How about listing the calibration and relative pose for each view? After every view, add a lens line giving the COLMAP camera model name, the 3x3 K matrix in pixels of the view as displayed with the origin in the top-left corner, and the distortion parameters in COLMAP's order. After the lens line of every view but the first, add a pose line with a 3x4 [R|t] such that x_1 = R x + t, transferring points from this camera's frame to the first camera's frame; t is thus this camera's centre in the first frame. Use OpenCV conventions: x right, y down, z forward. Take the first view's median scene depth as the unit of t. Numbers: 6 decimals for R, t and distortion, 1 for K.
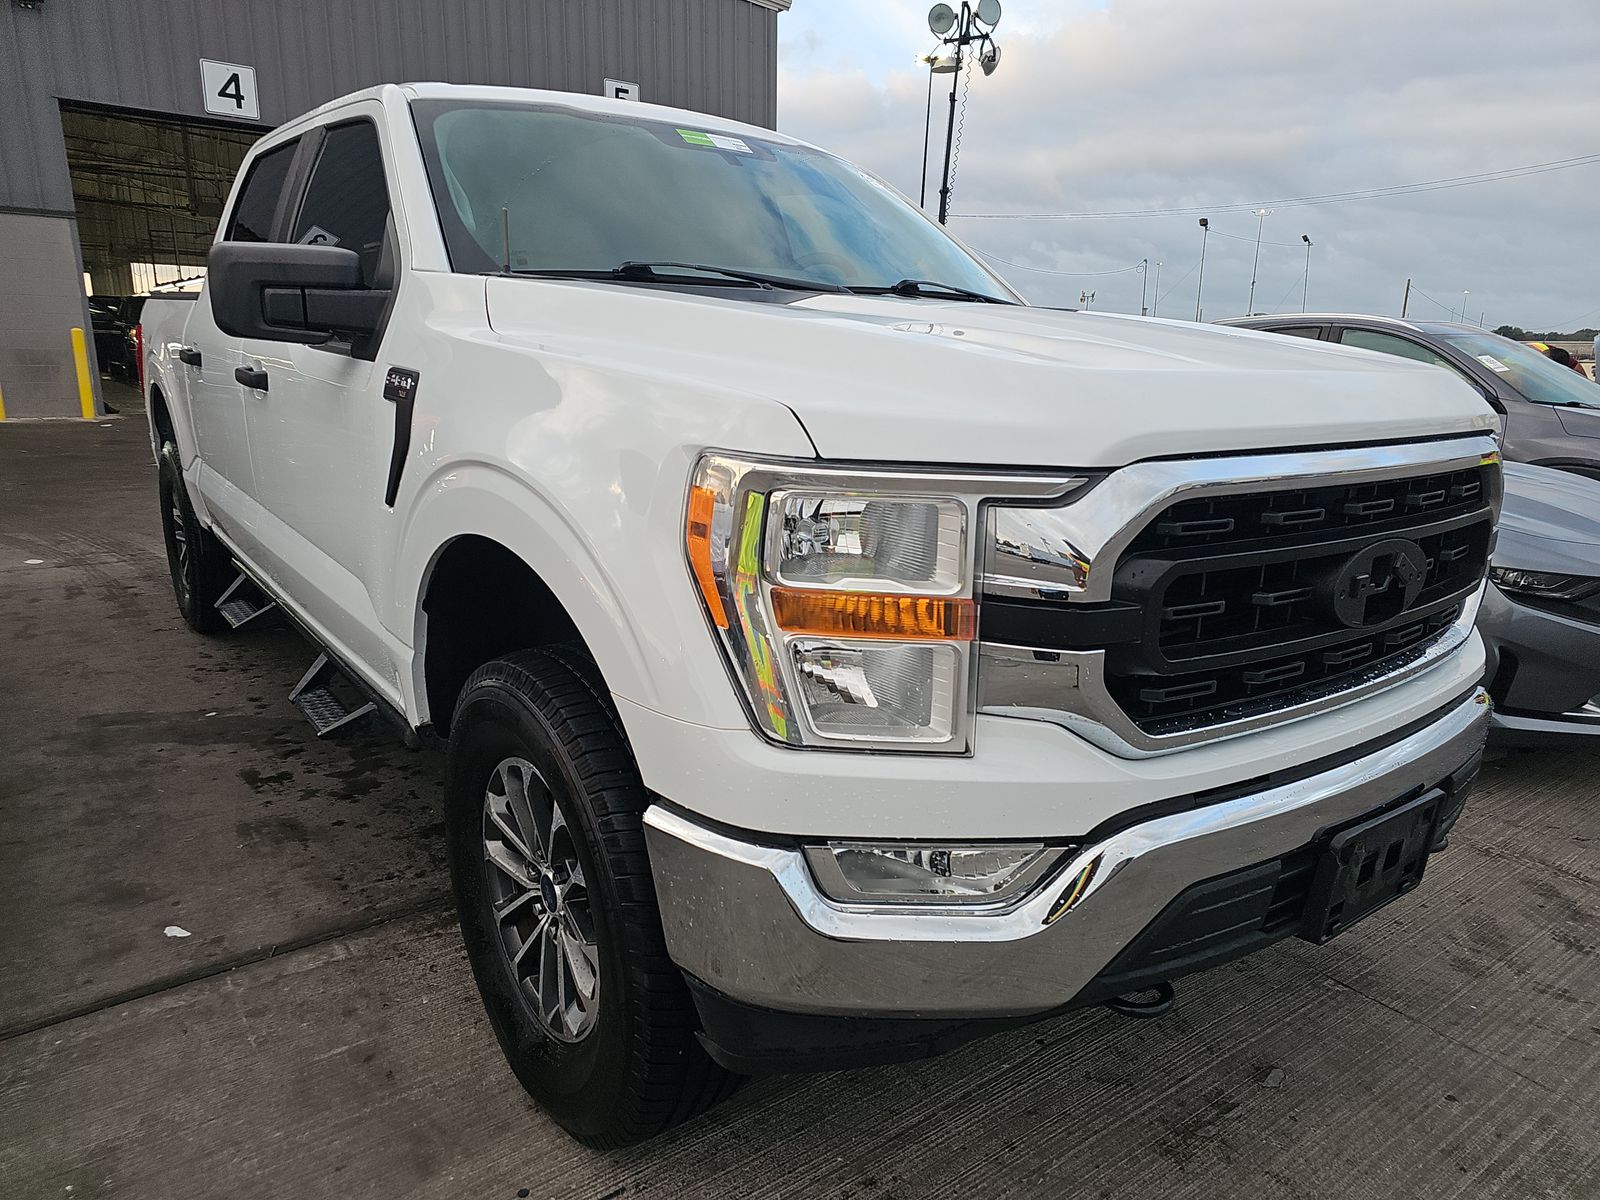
lens RADIAL K [[1069.4, 0, 794.7], [0, 1069.4, 603.1], [0, 0, 1]] dist [0.046807, -0.026408]
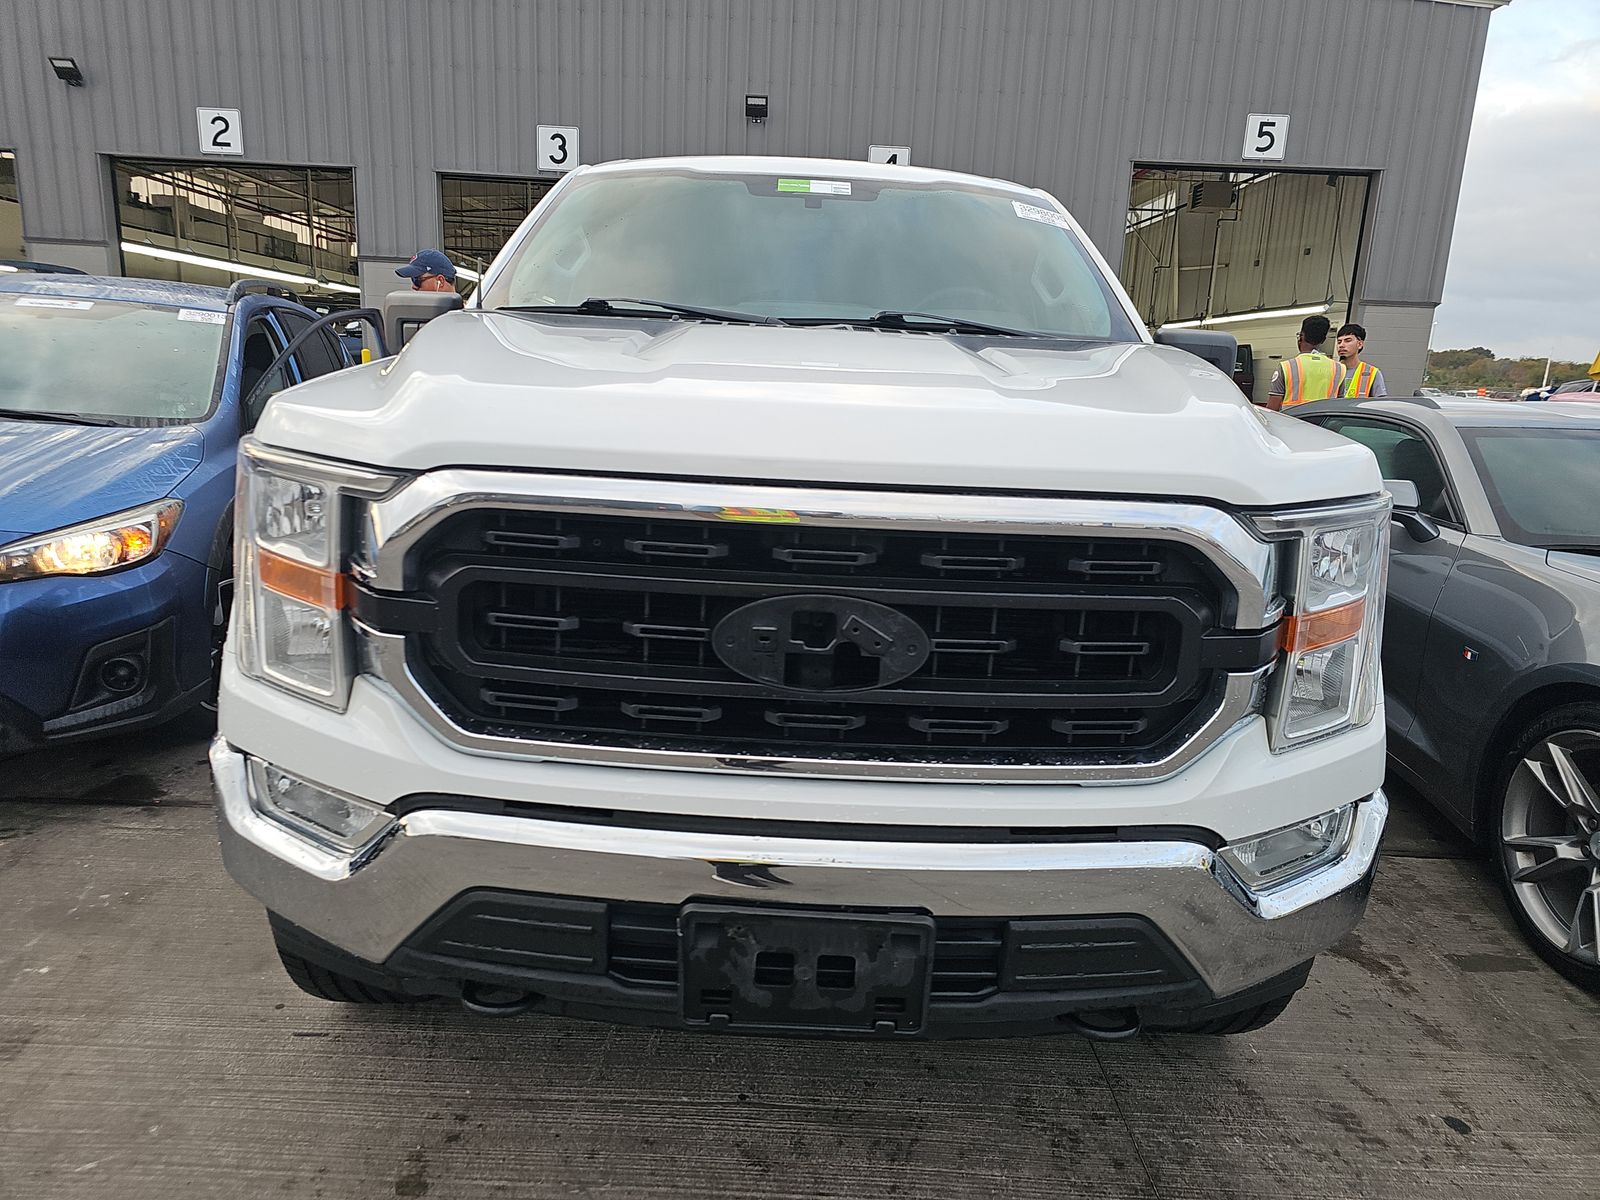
lens RADIAL K [[1069.4, 0, 792.7], [0, 1069.4, 588.6], [0, 0, 1]] dist [0.046807, -0.026408]
pose [[0.795082, 0.137774, -0.590646, 0.755186], [-0.168880, 0.985633, 0.002576, -0.044857], [0.582515, 0.097700, 0.806927, 0.210921]]
